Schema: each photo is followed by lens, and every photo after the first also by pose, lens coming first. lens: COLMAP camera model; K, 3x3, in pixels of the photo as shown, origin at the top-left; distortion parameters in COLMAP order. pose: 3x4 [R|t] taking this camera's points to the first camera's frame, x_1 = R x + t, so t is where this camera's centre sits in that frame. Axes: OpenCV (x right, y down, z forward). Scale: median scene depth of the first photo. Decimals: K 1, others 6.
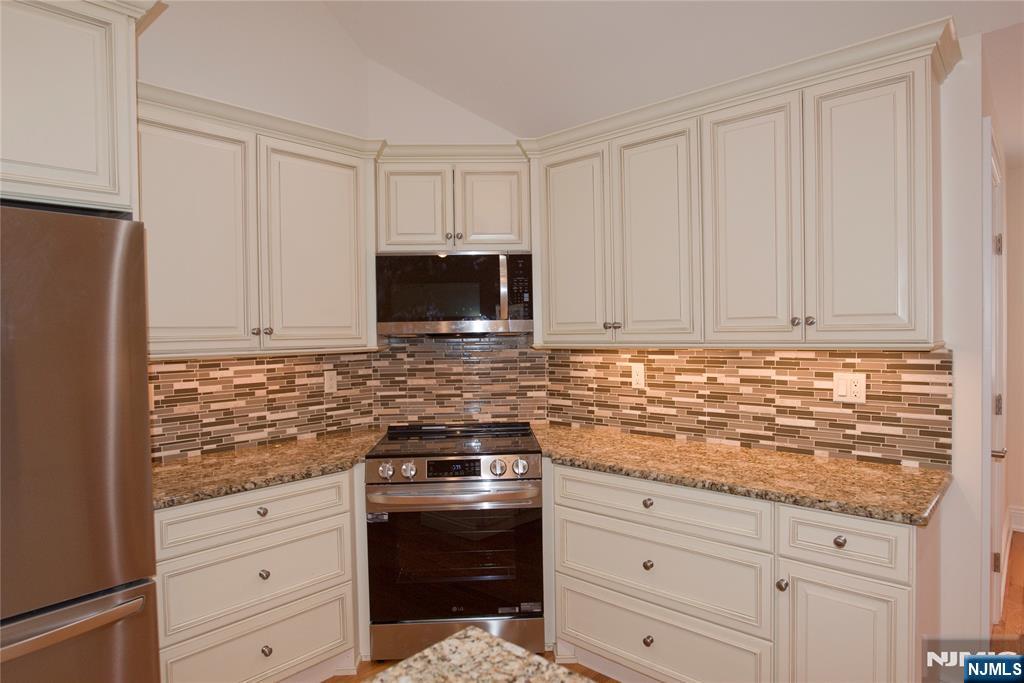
lens RADIAL K [[596.3, 0, 512.0], [0, 596.3, 341.5], [0, 0, 1]] dist [-0.002263, -0.000093]
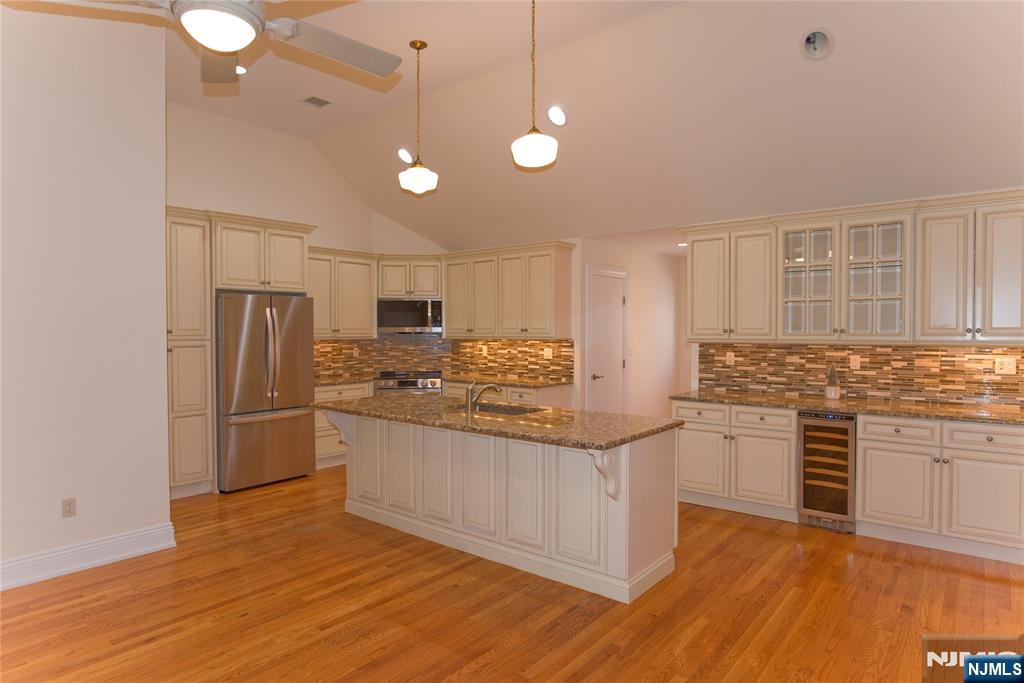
lens RADIAL K [[596.3, 0, 512.0], [0, 596.3, 341.5], [0, 0, 1]] dist [-0.002263, -0.000093]
pose [[0.998466, 0.014544, 0.053429, 0.196000], [-0.014559, 0.999894, -0.000113, 0.018183], [-0.053425, -0.000665, 0.998572, -1.481075]]
